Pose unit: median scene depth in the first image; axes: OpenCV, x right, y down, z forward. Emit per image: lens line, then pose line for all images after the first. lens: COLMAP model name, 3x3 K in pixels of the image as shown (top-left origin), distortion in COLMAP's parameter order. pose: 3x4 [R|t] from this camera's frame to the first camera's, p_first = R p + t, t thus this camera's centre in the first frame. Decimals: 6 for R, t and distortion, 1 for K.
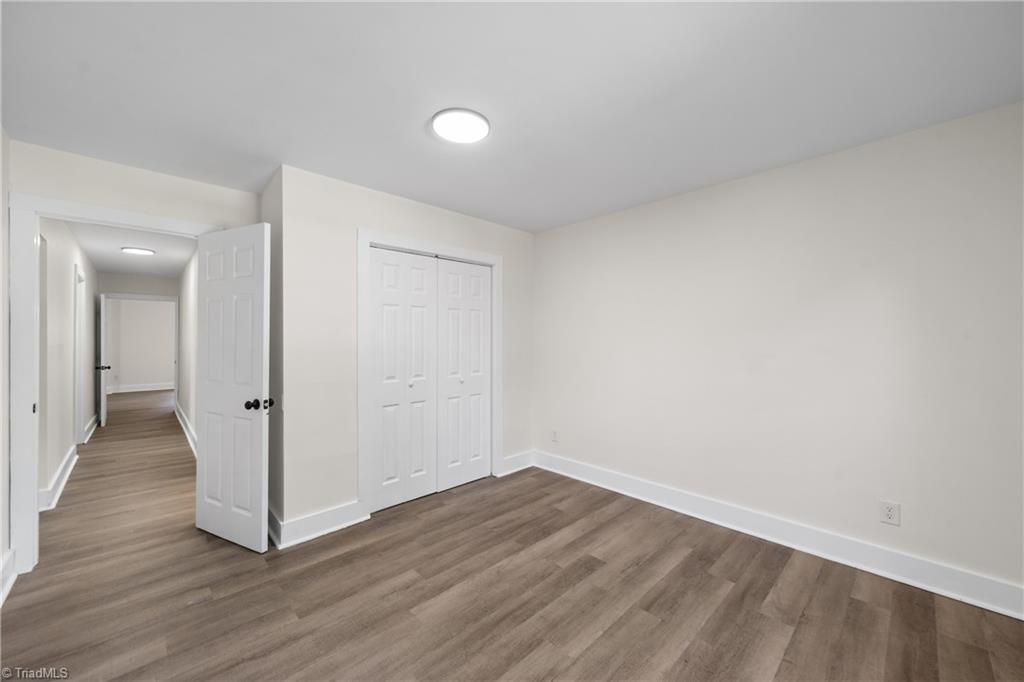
lens RADIAL K [[392.2, 0, 513.0], [0, 392.2, 340.1], [0, 0, 1]] dist [0.004131, -0.000252]
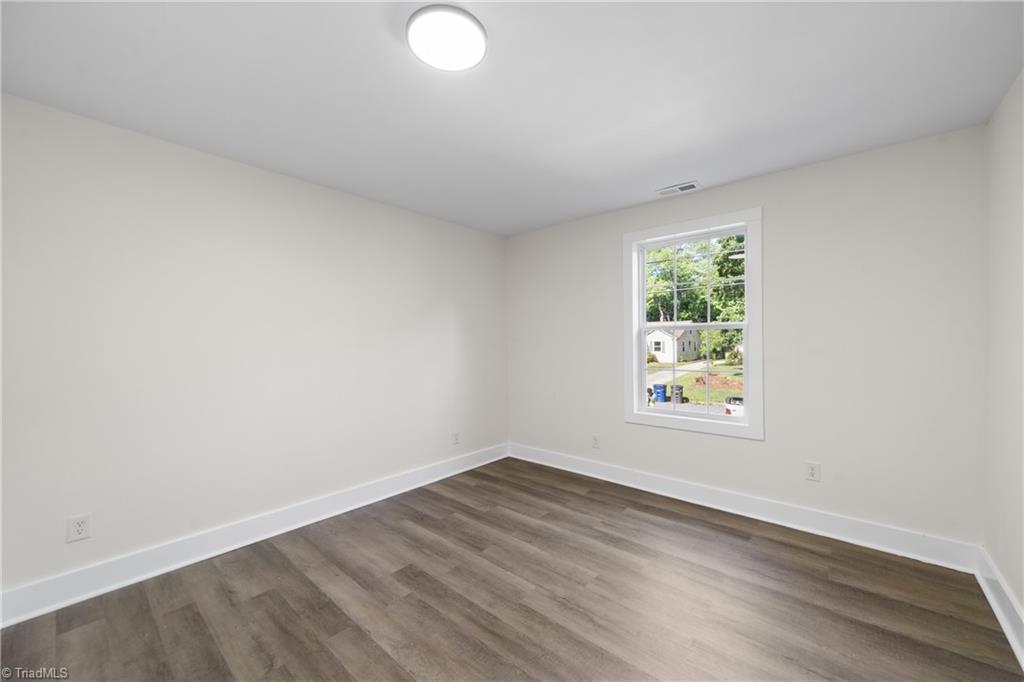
lens RADIAL K [[392.2, 0, 510.2], [0, 392.2, 340.5], [0, 0, 1]] dist [0.004131, -0.000252]
pose [[-0.082234, 0.000151, 0.996613, -0.810544], [0.004290, 0.999991, 0.000202, -0.006467], [-0.996604, 0.004293, -0.082234, 0.848627]]
